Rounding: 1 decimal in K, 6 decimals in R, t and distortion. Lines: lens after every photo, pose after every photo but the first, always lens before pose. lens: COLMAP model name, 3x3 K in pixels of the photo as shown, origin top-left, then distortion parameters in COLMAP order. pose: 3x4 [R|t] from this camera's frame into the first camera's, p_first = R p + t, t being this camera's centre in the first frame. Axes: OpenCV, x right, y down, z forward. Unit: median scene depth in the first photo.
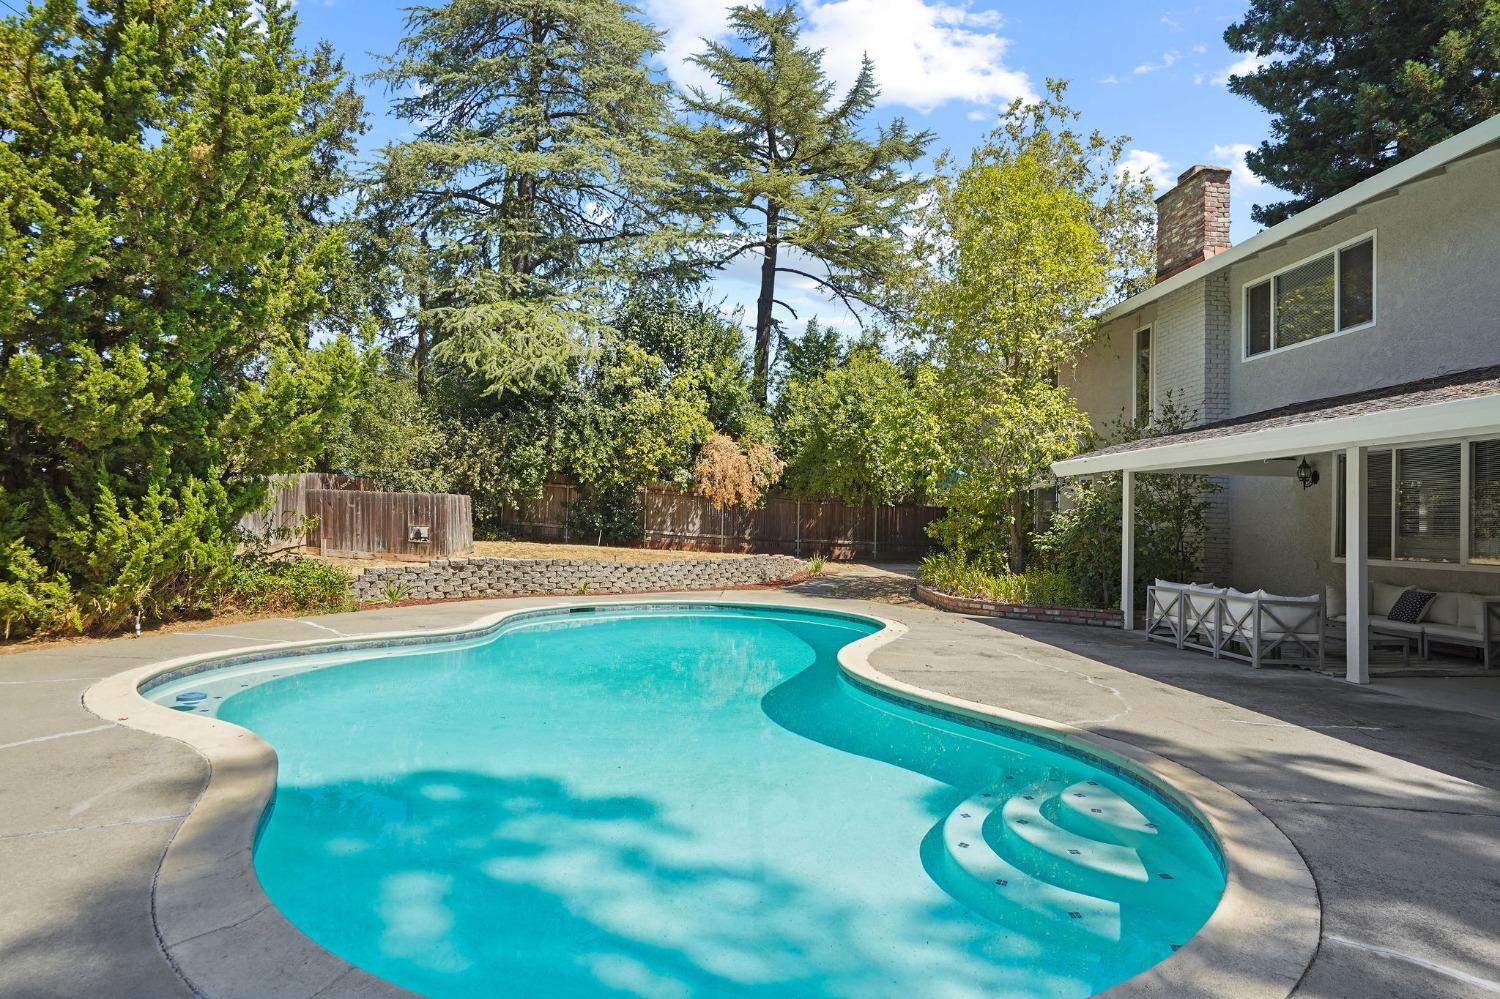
lens RADIAL K [[804.5, 0, 729.1], [0, 804.5, 498.5], [0, 0, 1]] dist [-0.057461, 0.016978]
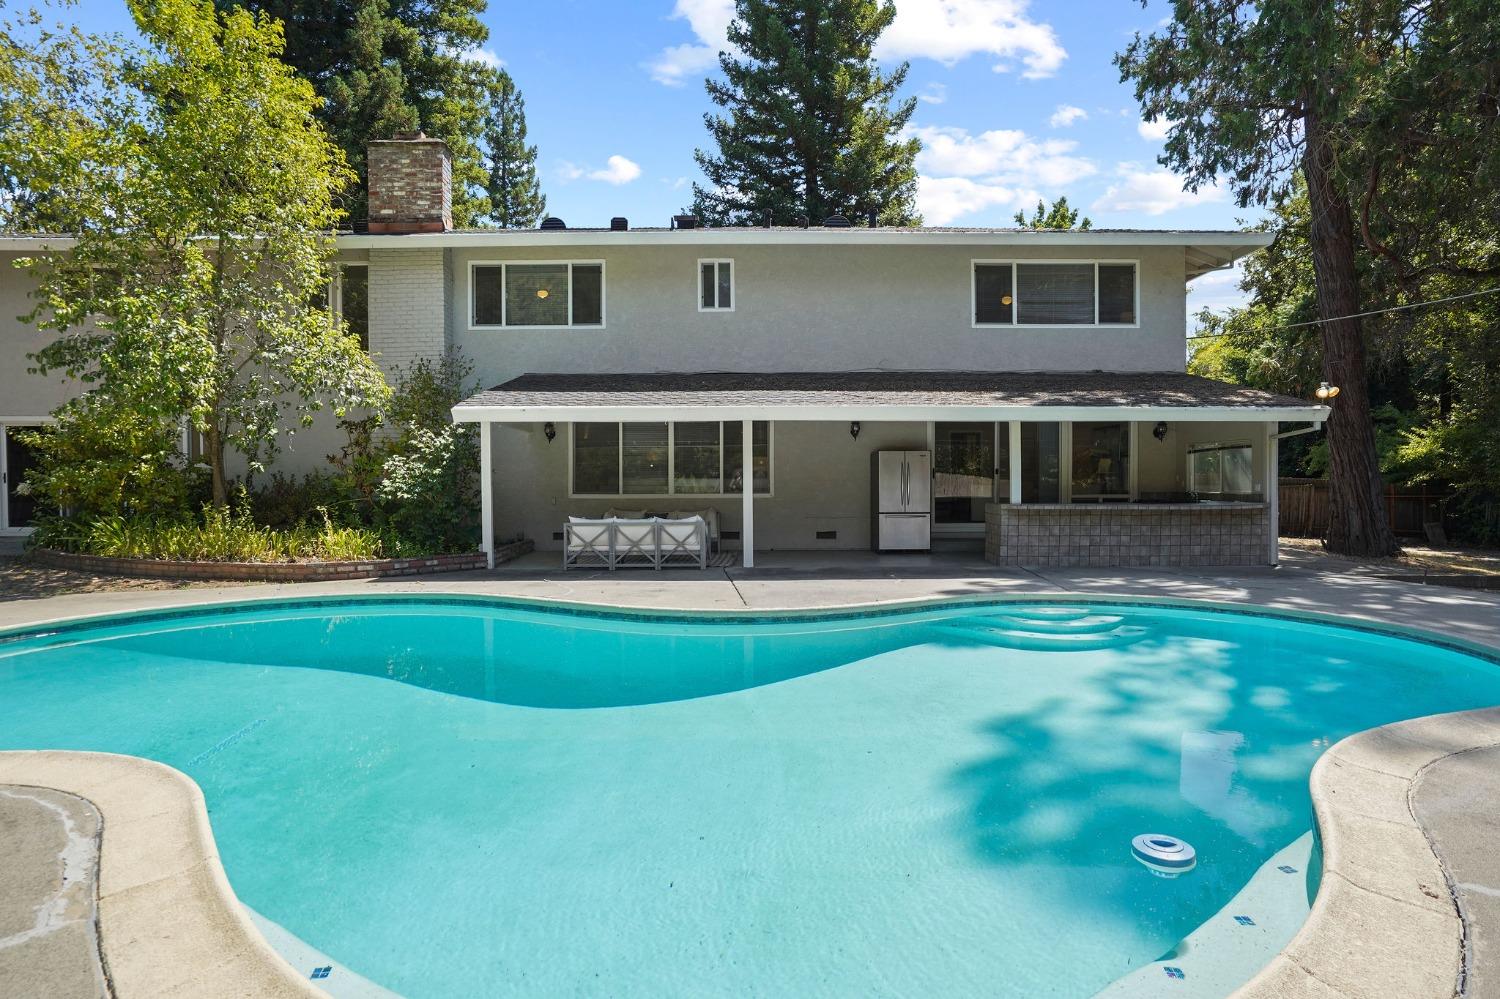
lens RADIAL K [[786.8, 0, 750.0], [0, 786.8, 499.5], [0, 0, 1]] dist [-0.040339, 0.026548]
pose [[0.049064, -0.029232, 0.998368, -0.466059], [-0.021485, 0.999309, 0.030315, 0.028927], [-0.998565, -0.022938, 0.048402, 0.535923]]
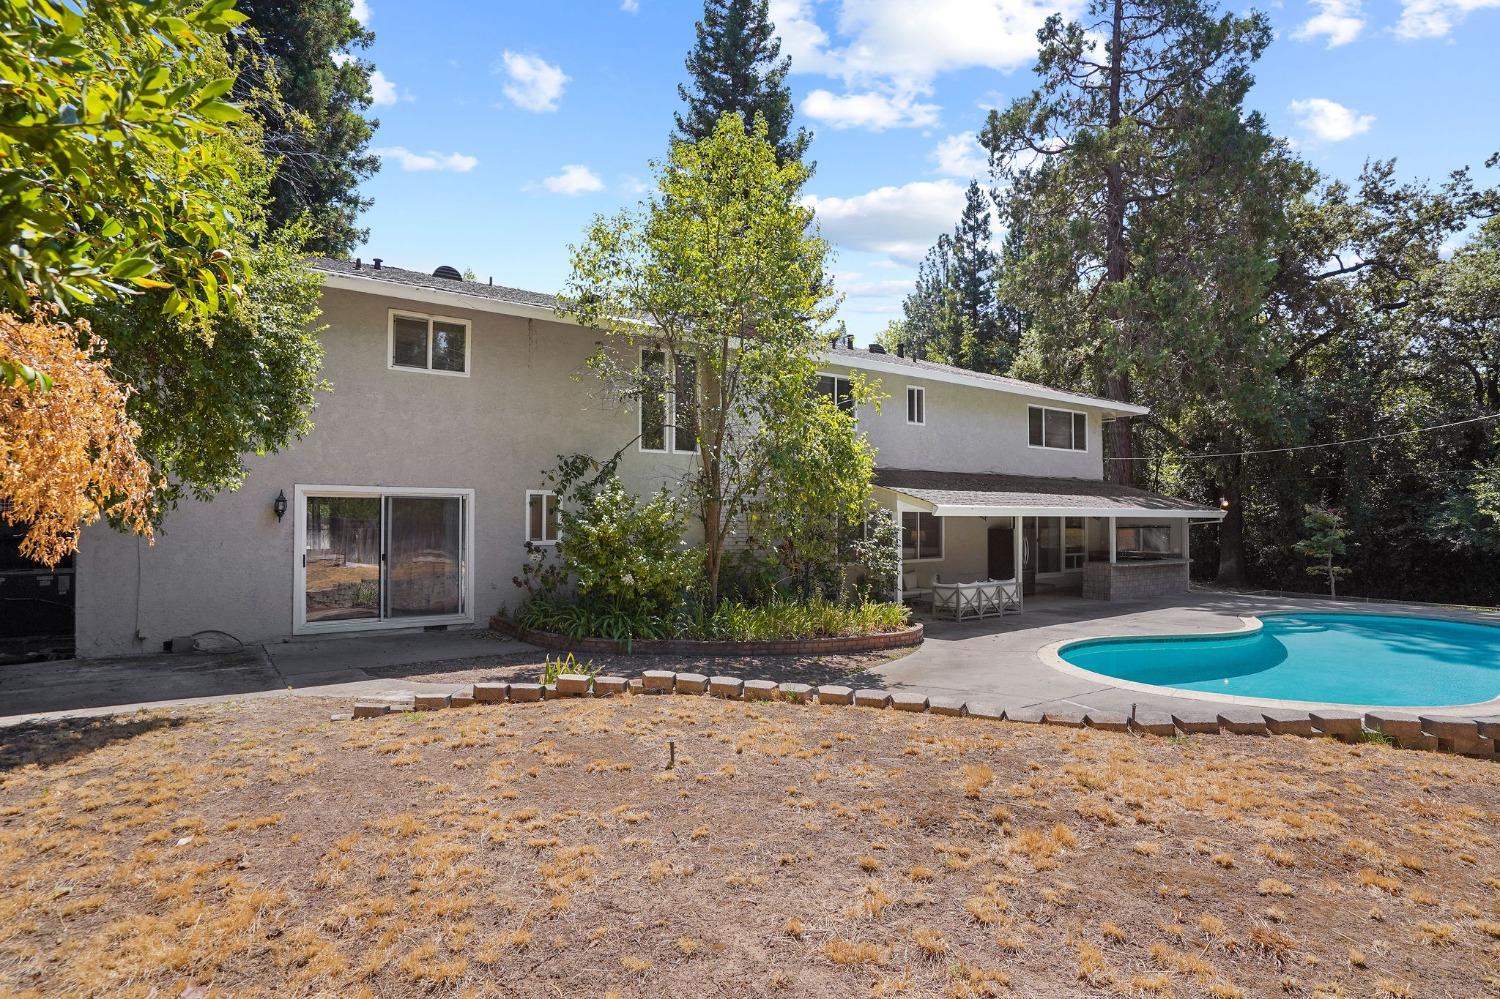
lens RADIAL K [[786.8, 0, 750.0], [0, 786.8, 499.5], [0, 0, 1]] dist [-0.040339, 0.026548]
pose [[-0.546372, 0.011565, 0.837463, -0.440197], [-0.026987, 0.999142, -0.031405, -0.004228], [-0.837108, -0.039759, -0.545591, 1.772455]]
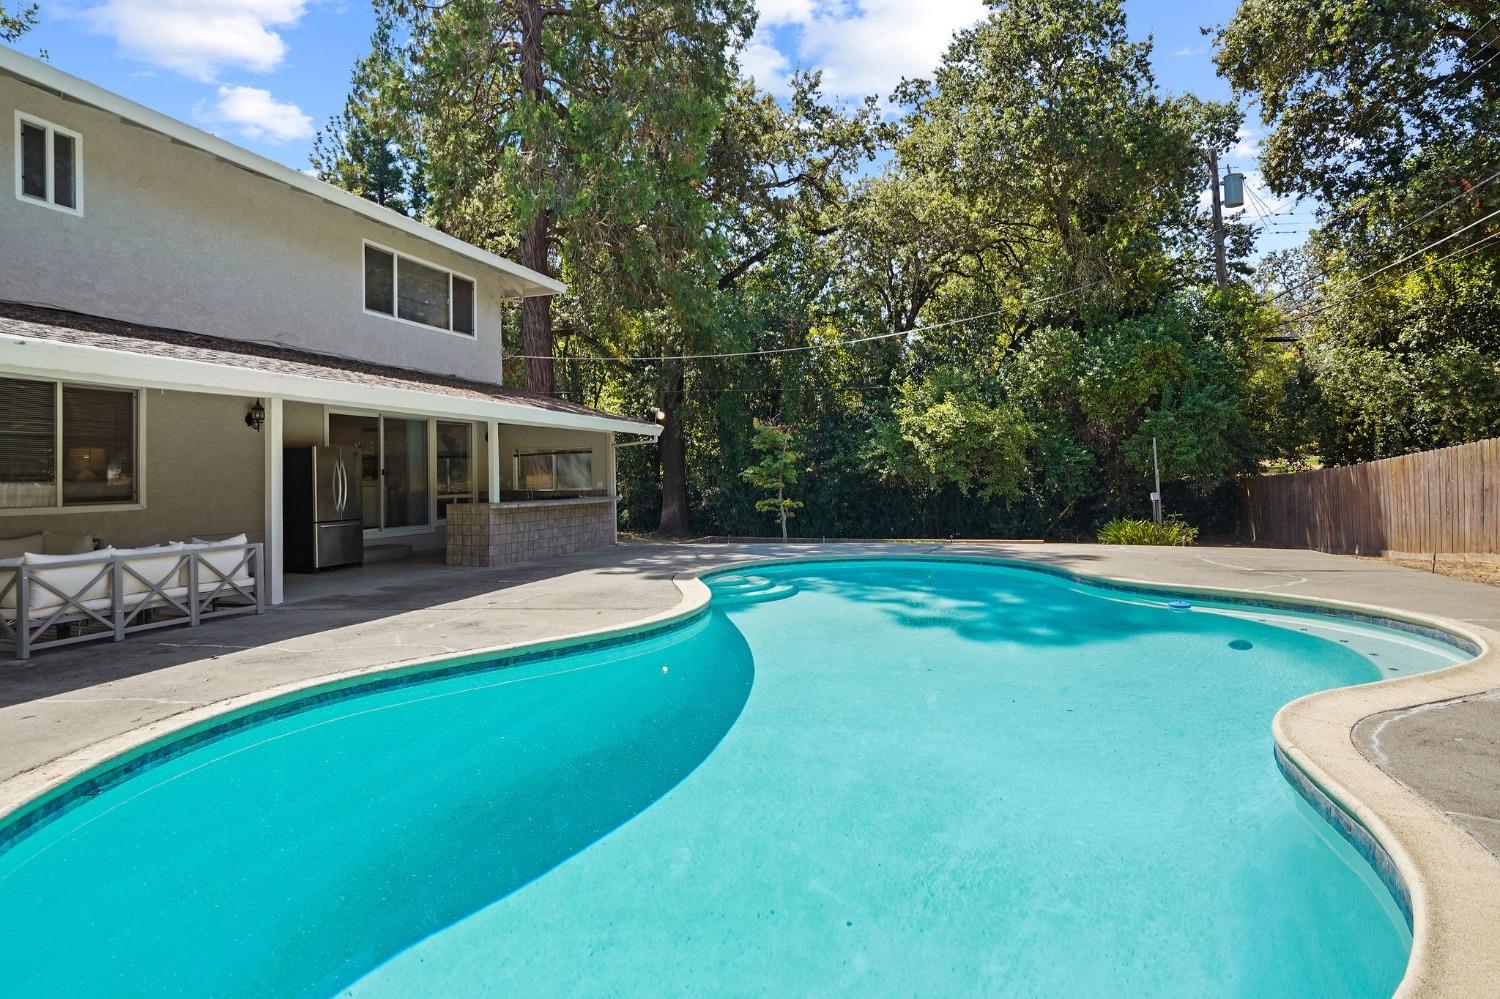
lens RADIAL K [[804.5, 0, 729.1], [0, 804.5, 498.5], [0, 0, 1]] dist [-0.057461, 0.016978]
pose [[-0.929374, 0.001639, 0.369137, -0.129442], [0.002918, 0.999992, 0.002906, 0.048192], [-0.369129, 0.003778, -0.929370, 1.066900]]
